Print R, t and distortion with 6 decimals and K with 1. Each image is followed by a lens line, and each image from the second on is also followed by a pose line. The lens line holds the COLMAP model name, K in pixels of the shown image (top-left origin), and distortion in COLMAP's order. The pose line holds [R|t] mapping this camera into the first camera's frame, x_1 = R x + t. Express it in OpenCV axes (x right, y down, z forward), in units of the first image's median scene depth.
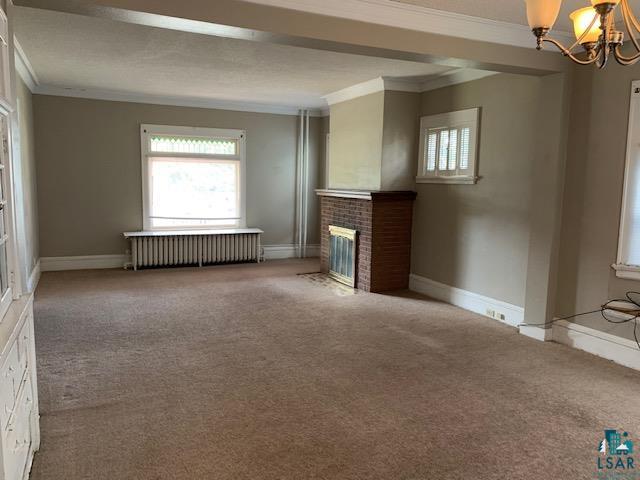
lens RADIAL K [[490.4, 0, 317.8], [0, 490.4, 237.4], [0, 0, 1]] dist [0.030397, -0.030198]
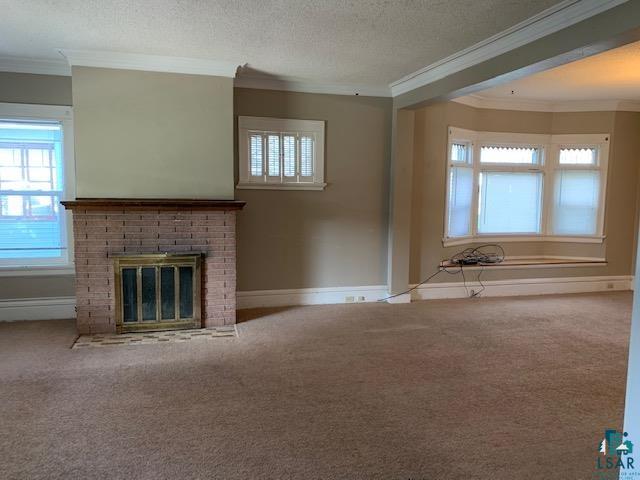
lens RADIAL K [[490.4, 0, 321.2], [0, 490.4, 237.9], [0, 0, 1]] dist [0.030397, -0.030198]
pose [[0.177451, -0.121027, 0.976659, -0.839837], [0.105405, 0.989038, 0.103410, -0.127635], [-0.978469, 0.084595, 0.188263, 0.886092]]
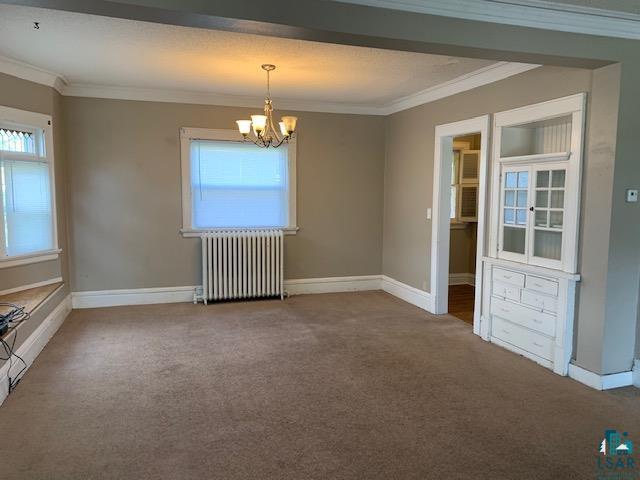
lens RADIAL K [[490.4, 0, 322.5], [0, 490.4, 236.9], [0, 0, 1]] dist [0.030397, -0.030198]
pose [[-0.992368, -0.036527, 0.117777, -0.009138], [-0.011648, 0.978616, 0.205366, -0.159275], [-0.122760, 0.202427, -0.971573, 1.346925]]
